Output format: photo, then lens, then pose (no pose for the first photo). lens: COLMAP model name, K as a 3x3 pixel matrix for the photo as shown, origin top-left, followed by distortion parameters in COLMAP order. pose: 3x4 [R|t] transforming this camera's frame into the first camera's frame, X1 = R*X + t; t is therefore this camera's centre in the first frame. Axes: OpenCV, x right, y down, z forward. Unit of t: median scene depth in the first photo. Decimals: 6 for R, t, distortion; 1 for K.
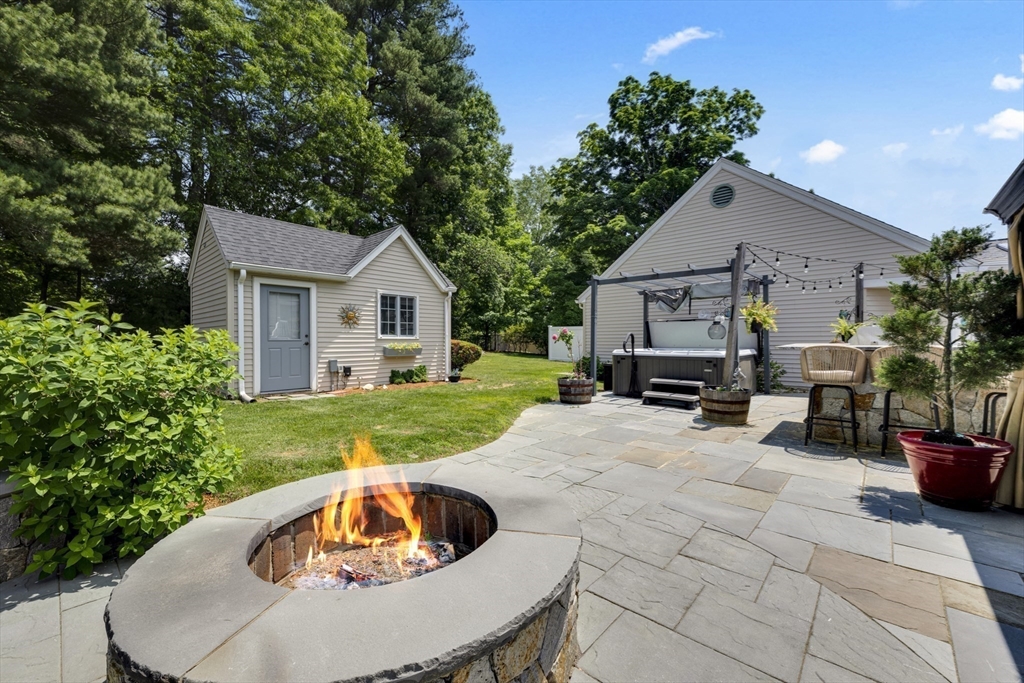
lens RADIAL K [[413.4, 0, 512.0], [0, 413.4, 341.5], [0, 0, 1]] dist [-0.019304, -0.000292]
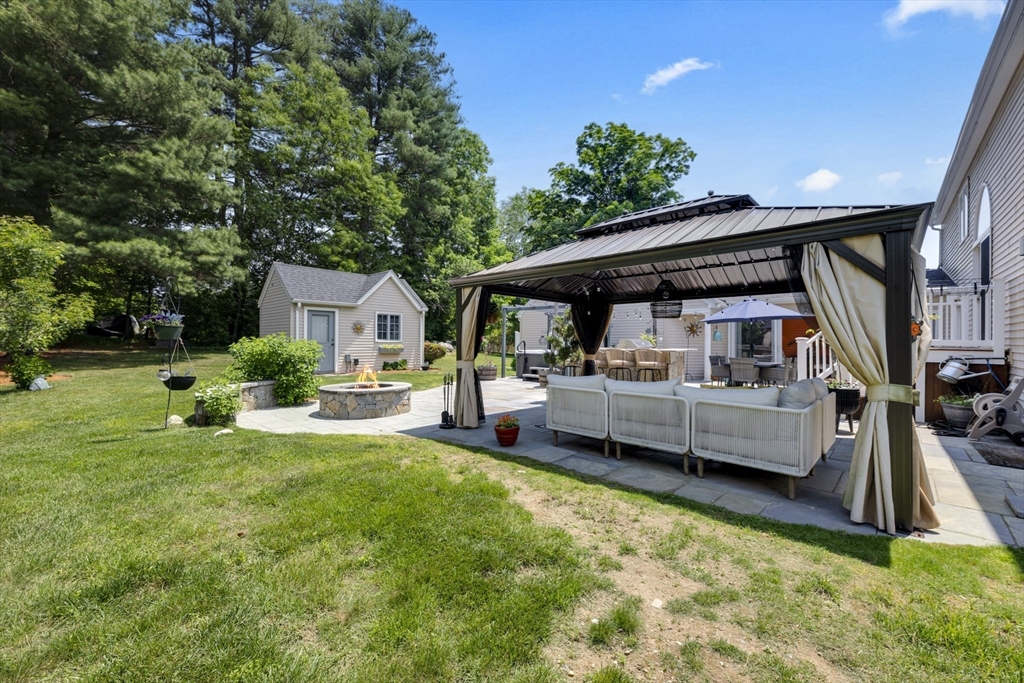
lens RADIAL K [[408.7, 0, 512.0], [0, 408.7, 341.5], [0, 0, 1]] dist [-0.008802, 0.000033]
pose [[0.999895, 0.010362, -0.010151, 0.094136], [-0.010398, 0.999940, -0.003479, -0.003399], [0.010114, 0.003584, 0.999942, -0.247062]]
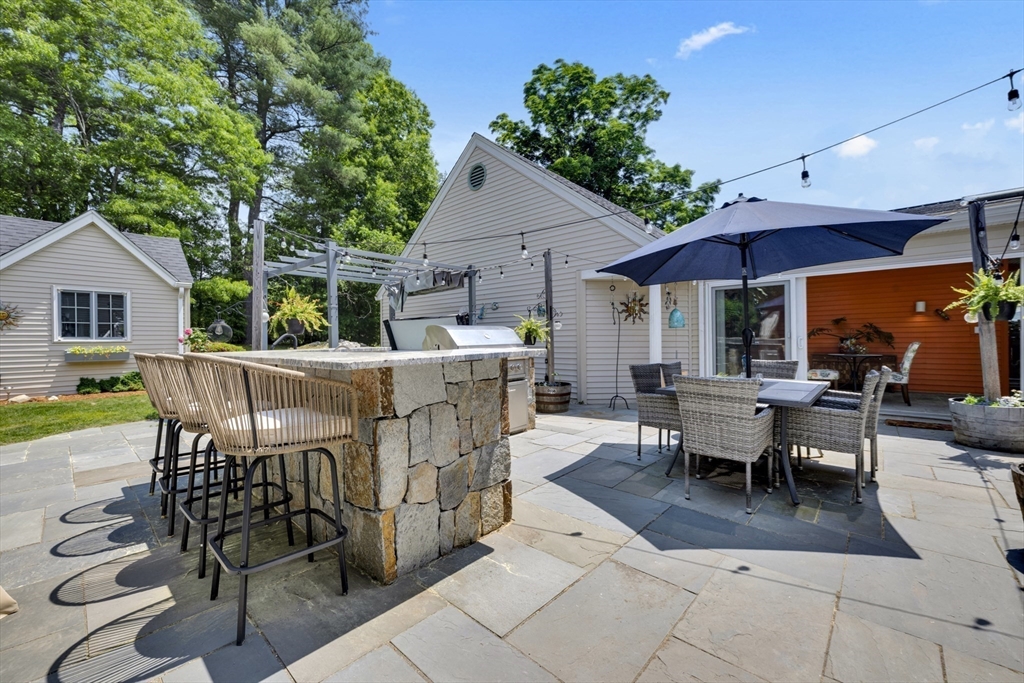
lens RADIAL K [[408.7, 0, 512.0], [0, 408.7, 341.5], [0, 0, 1]] dist [-0.008802, 0.000033]
pose [[0.999895, -0.003345, 0.014073, 0.264554], [0.003285, 0.999985, 0.004295, -0.003373], [-0.014087, -0.004249, 0.999892, 0.058782]]
